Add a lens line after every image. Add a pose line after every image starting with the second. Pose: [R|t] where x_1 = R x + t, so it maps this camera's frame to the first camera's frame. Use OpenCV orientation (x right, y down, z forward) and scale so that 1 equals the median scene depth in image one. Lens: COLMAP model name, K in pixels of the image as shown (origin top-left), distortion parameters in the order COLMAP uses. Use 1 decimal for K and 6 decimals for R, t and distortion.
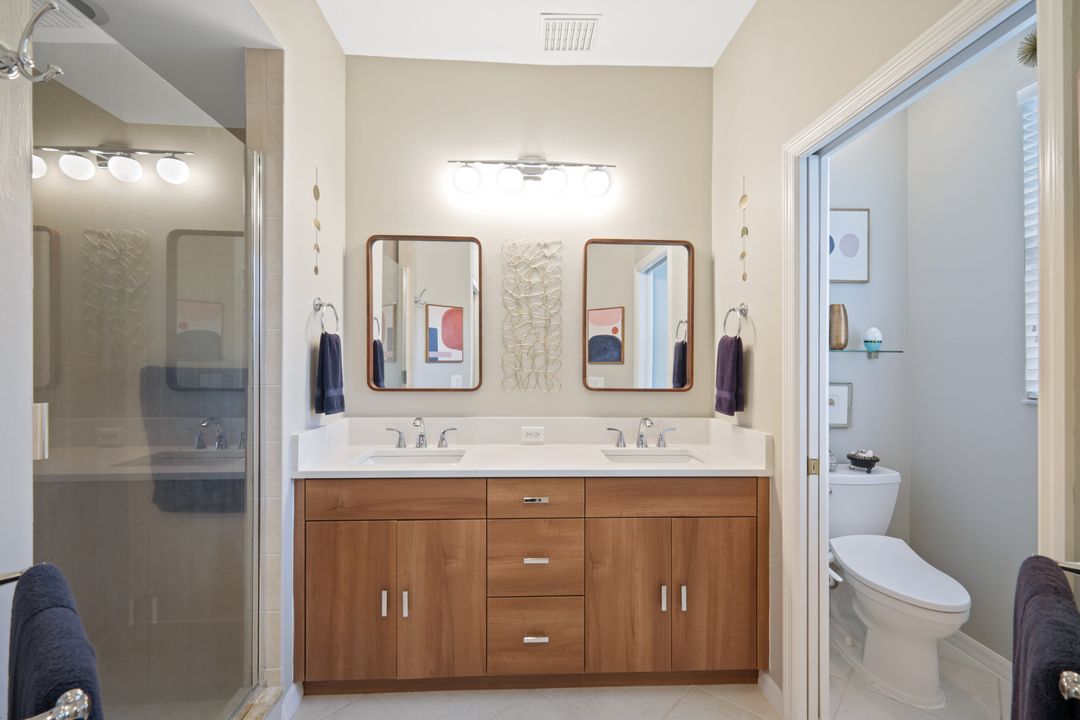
lens RADIAL K [[476.2, 0, 544.2], [0, 476.2, 359.8], [0, 0, 1]] dist [-0.001845, 0.000271]
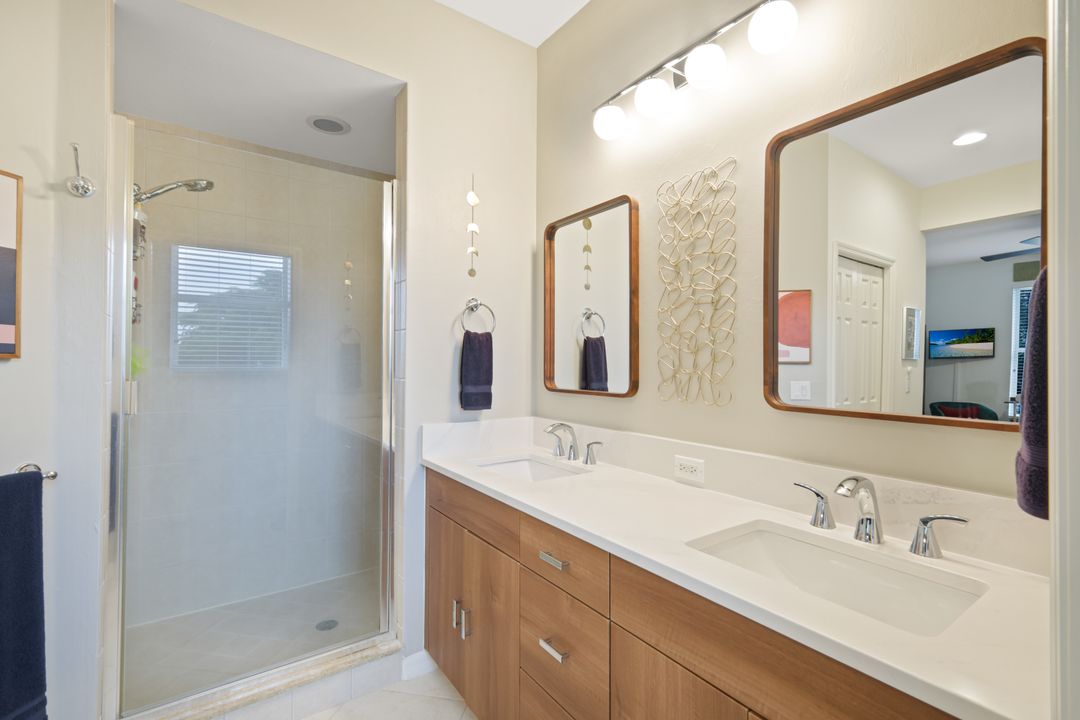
lens RADIAL K [[476.2, 0, 542.1], [0, 476.2, 361.0], [0, 0, 1]] dist [-0.001845, 0.000271]
pose [[0.543819, -0.007525, -0.839169, 0.411052], [-0.000314, 0.999958, -0.009171, 0.014493], [0.839202, 0.005250, 0.543794, 0.469714]]
